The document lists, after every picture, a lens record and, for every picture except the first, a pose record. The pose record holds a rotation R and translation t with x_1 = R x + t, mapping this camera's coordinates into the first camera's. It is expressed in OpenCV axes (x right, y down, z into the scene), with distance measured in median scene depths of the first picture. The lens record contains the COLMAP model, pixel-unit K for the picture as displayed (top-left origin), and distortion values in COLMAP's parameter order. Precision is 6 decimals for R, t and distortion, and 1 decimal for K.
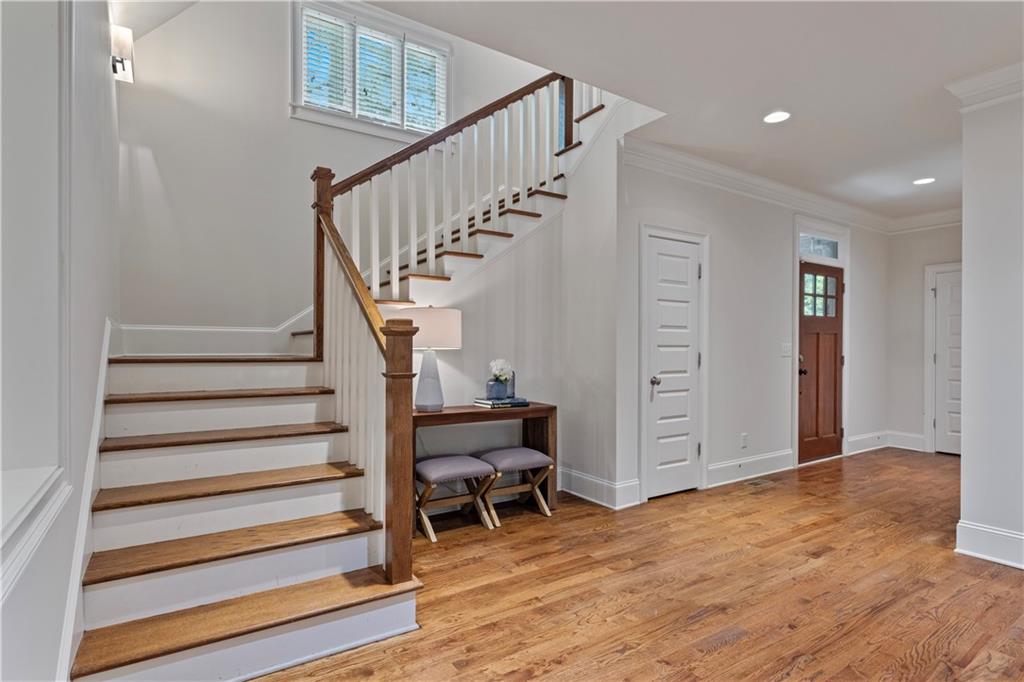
lens RADIAL K [[534.8, 0, 511.9], [0, 534.8, 346.2], [0, 0, 1]] dist [0.001425, 0.000388]
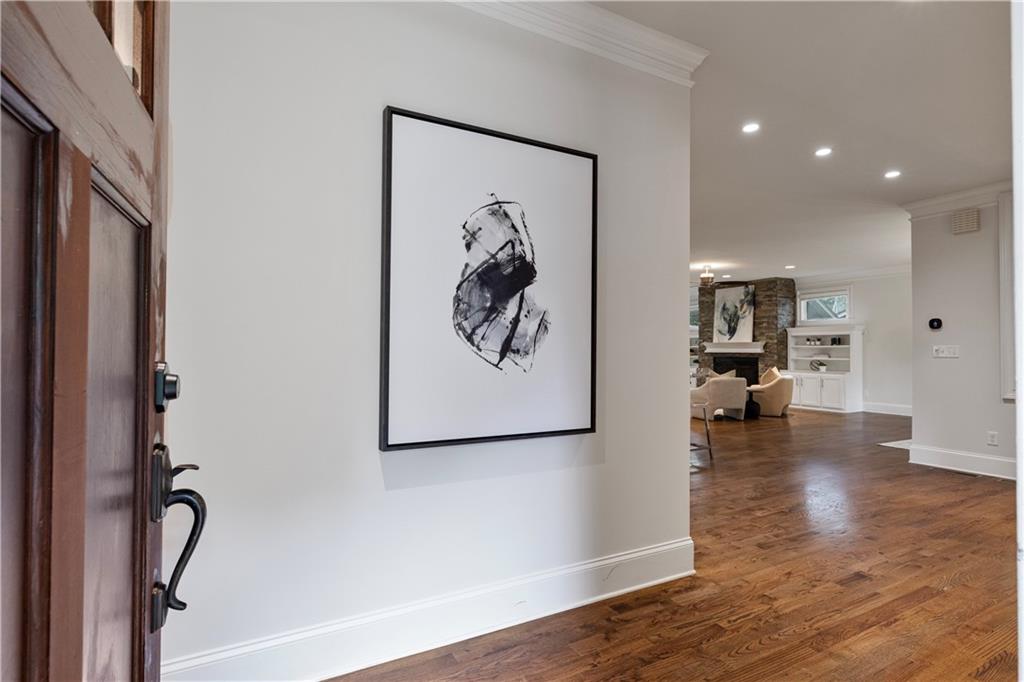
lens RADIAL K [[479.7, 0, 513.2], [0, 479.7, 344.4], [0, 0, 1]] dist [-0.008533, 0.000036]
pose [[-0.992906, -0.002227, 0.118883, 1.042648], [-0.004347, 0.999836, -0.017581, 0.012584], [-0.118825, -0.017973, -0.992753, 1.853387]]
